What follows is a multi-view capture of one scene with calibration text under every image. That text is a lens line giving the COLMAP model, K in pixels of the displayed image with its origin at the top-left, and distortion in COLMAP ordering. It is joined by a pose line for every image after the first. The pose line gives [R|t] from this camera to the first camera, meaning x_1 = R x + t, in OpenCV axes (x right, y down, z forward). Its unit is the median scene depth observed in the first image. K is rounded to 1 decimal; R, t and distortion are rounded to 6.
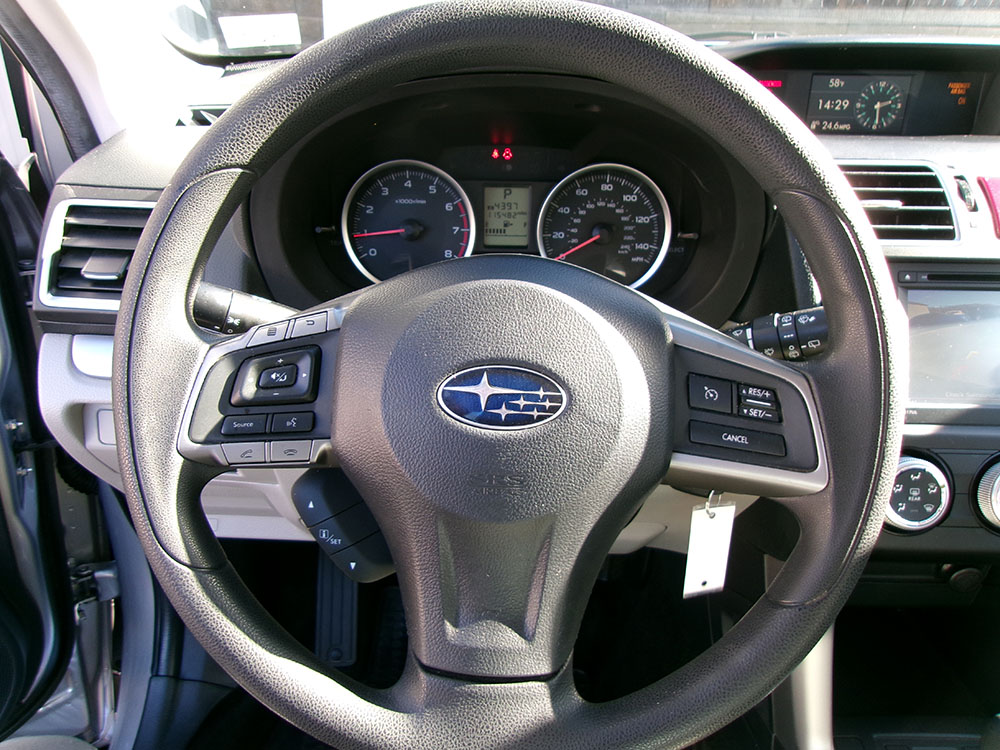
lens RADIAL K [[783.0, 0, 495.9], [0, 783.0, 372.6], [0, 0, 1]] dist [-0.022988, 0.044333]
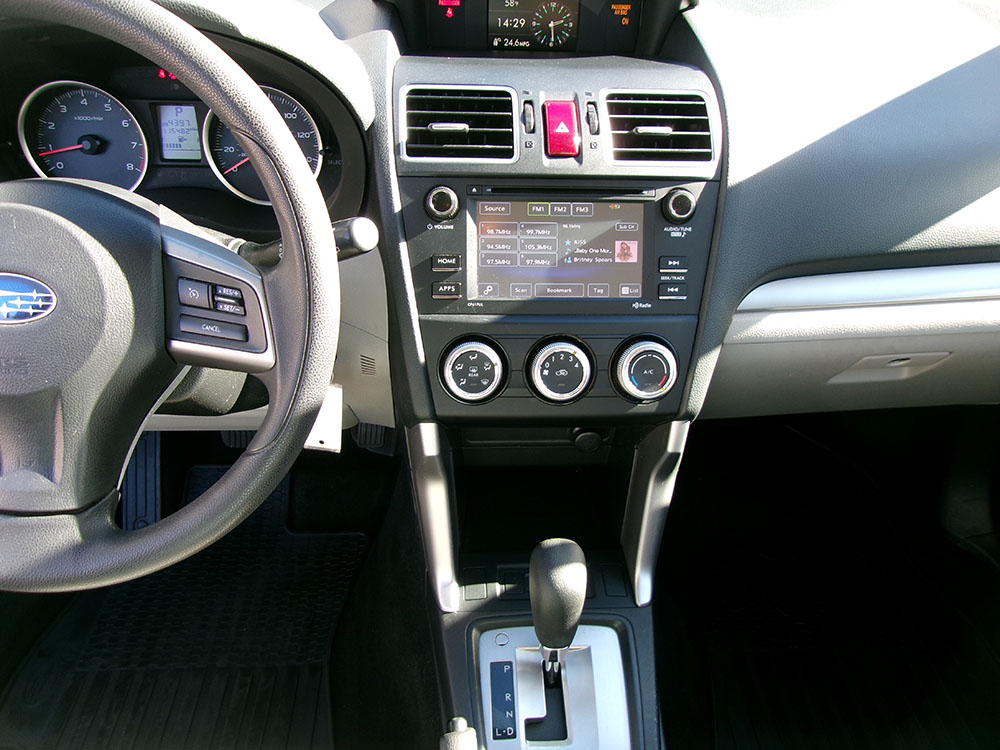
lens RADIAL K [[783.0, 0, 501.9], [0, 783.0, 373.0], [0, 0, 1]] dist [-0.022988, 0.044333]
pose [[0.998373, -0.016920, 0.054453, 0.511242], [0.009272, 0.990421, 0.137767, -0.010849], [-0.056262, -0.137038, 0.988967, -0.220643]]
